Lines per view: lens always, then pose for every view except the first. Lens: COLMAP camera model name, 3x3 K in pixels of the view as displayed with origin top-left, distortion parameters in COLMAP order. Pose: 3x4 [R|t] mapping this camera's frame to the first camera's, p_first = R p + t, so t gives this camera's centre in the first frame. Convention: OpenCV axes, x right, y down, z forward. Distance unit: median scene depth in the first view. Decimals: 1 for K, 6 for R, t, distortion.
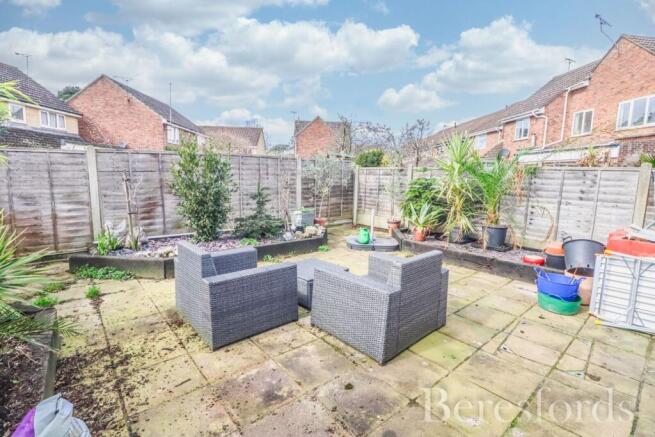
lens RADIAL K [[307.1, 0, 328.5], [0, 307.1, 218.1], [0, 0, 1]] dist [-0.004313, -0.000586]
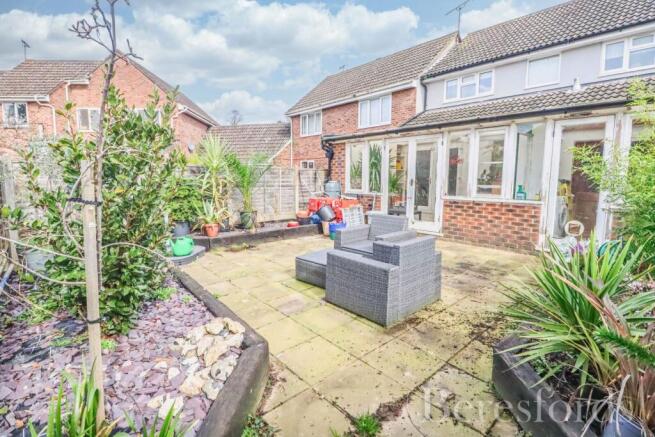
lens RADIAL K [[307.1, 0, 328.8], [0, 307.1, 219.8], [0, 0, 1]] dist [-0.004313, -0.000586]
pose [[-0.027897, -0.148668, 0.988494, -1.447819], [0.124649, 0.980643, 0.151005, -0.175033], [-0.991809, 0.127427, -0.008826, 1.248779]]
